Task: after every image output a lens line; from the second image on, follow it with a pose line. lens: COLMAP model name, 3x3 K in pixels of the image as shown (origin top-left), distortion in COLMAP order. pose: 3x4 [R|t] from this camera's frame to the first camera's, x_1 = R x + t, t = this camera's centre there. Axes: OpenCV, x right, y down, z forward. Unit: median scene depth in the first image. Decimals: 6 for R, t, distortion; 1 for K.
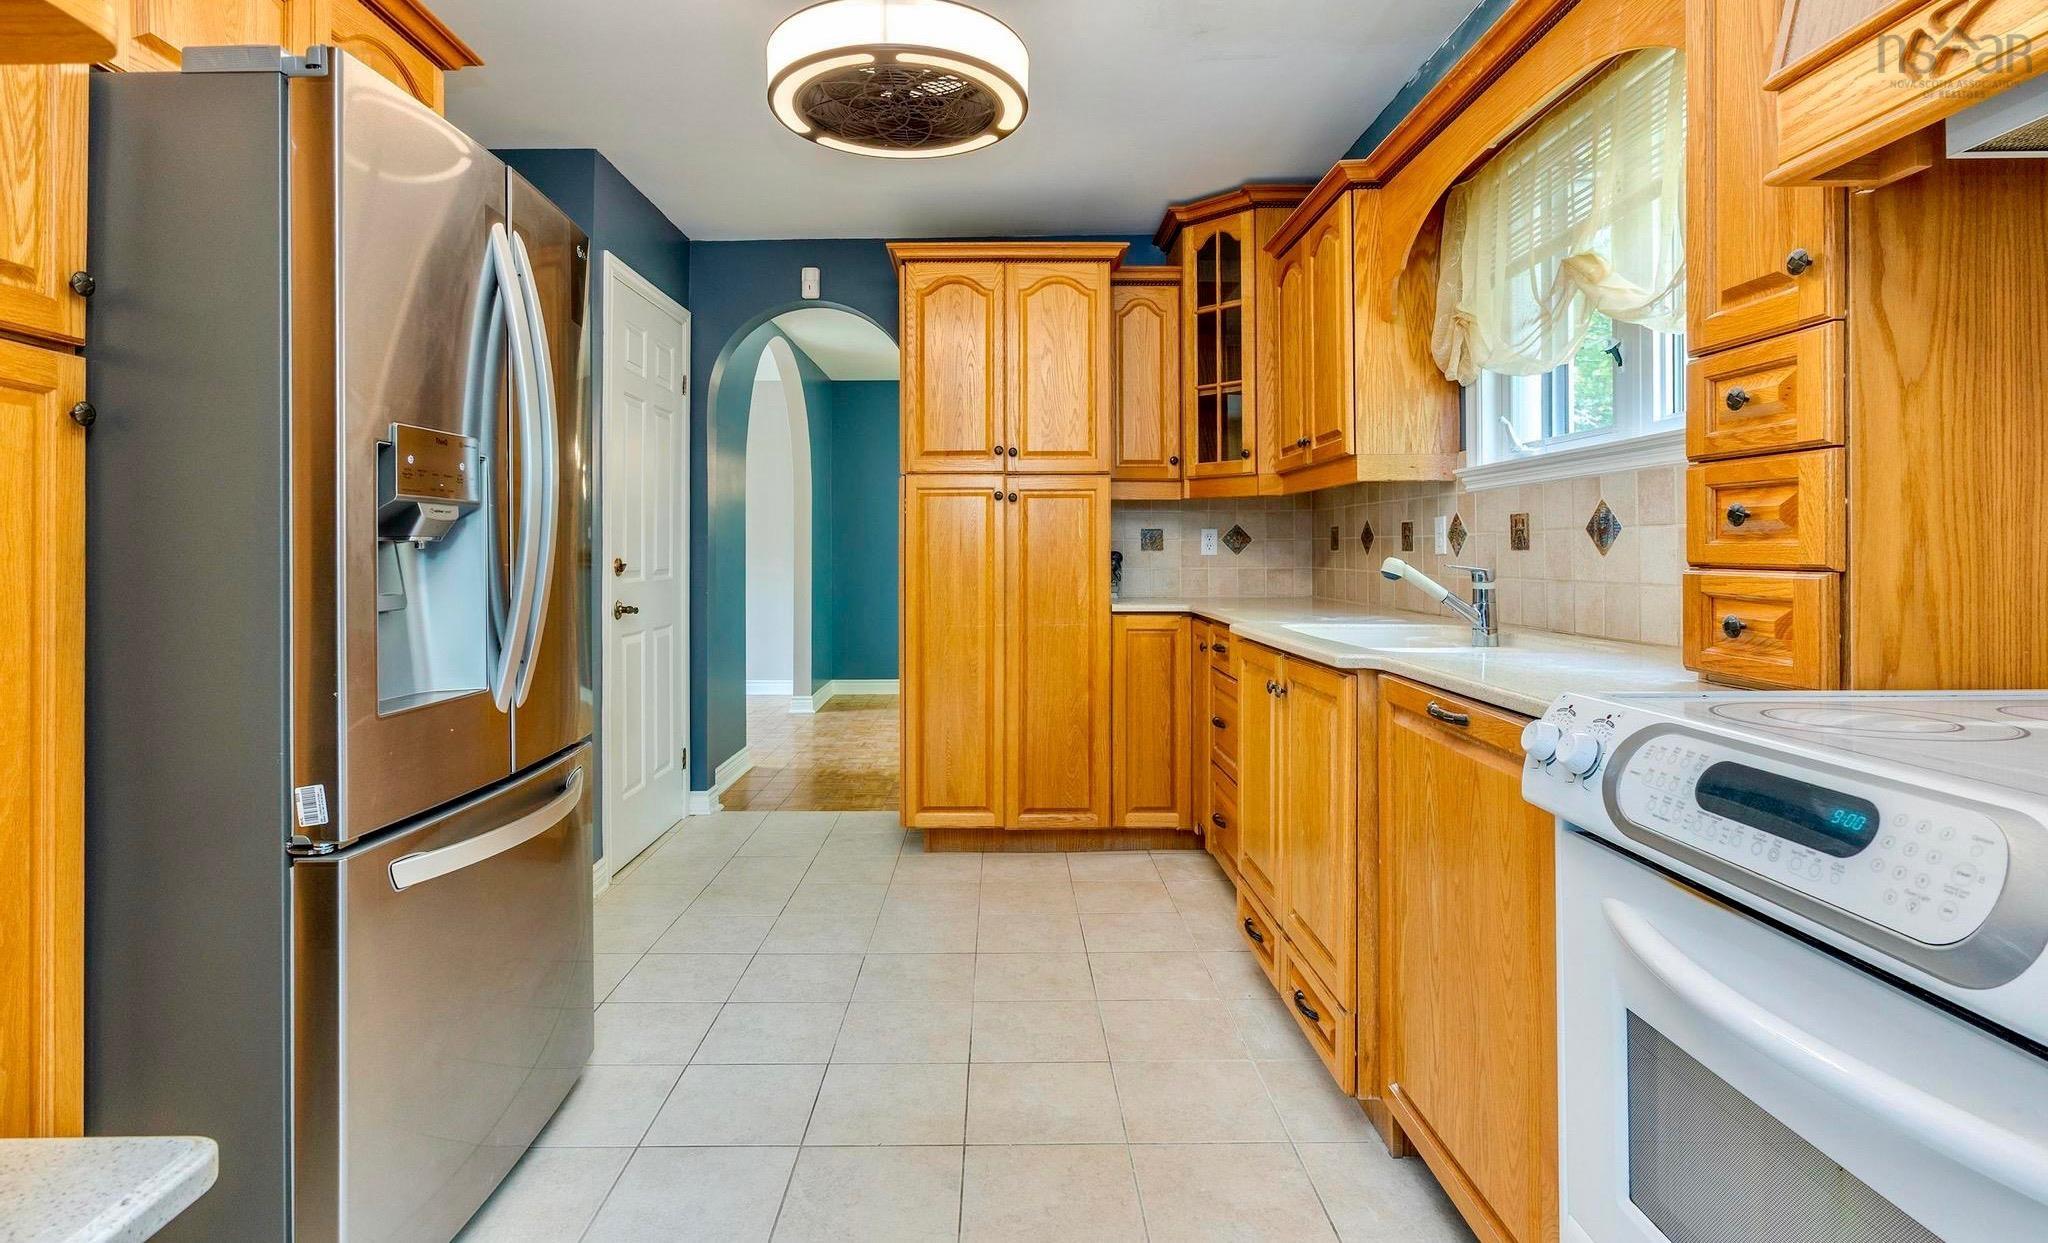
lens RADIAL K [[1036.4, 0, 1004.9], [0, 1036.4, 544.6], [0, 0, 1]] dist [-0.002021, 0.000283]
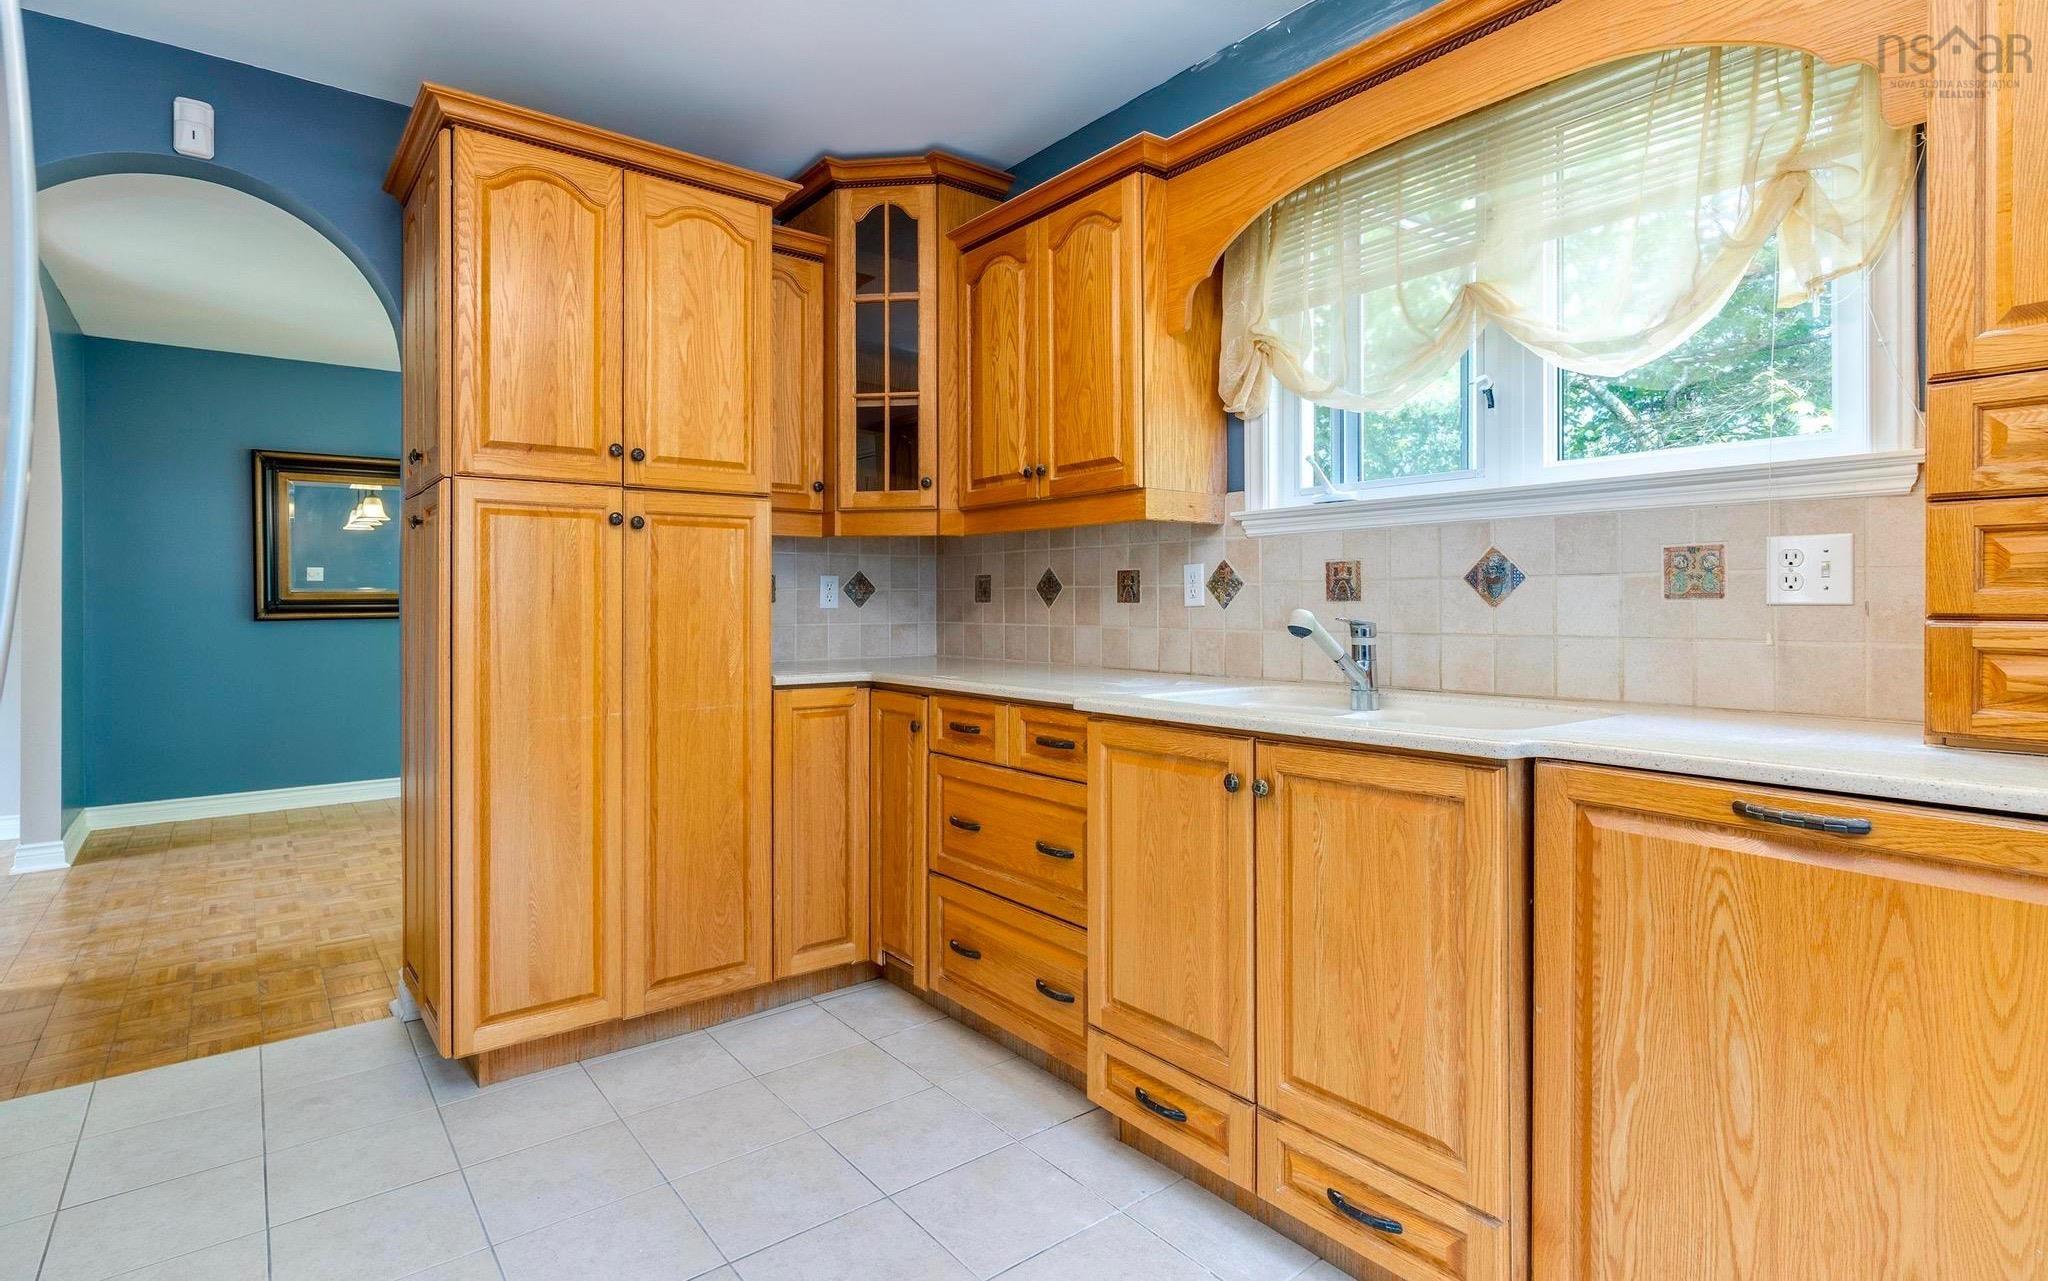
lens RADIAL K [[1027.7, 0, 1051.2], [0, 1027.7, 602.4], [0, 0, 1]] dist [0.000283, 0.002212]
pose [[0.789189, 0.001021, 0.614150, -0.188523], [-0.003521, 0.999990, 0.002862, 0.003263], [-0.614141, -0.004421, 0.789184, 0.308782]]
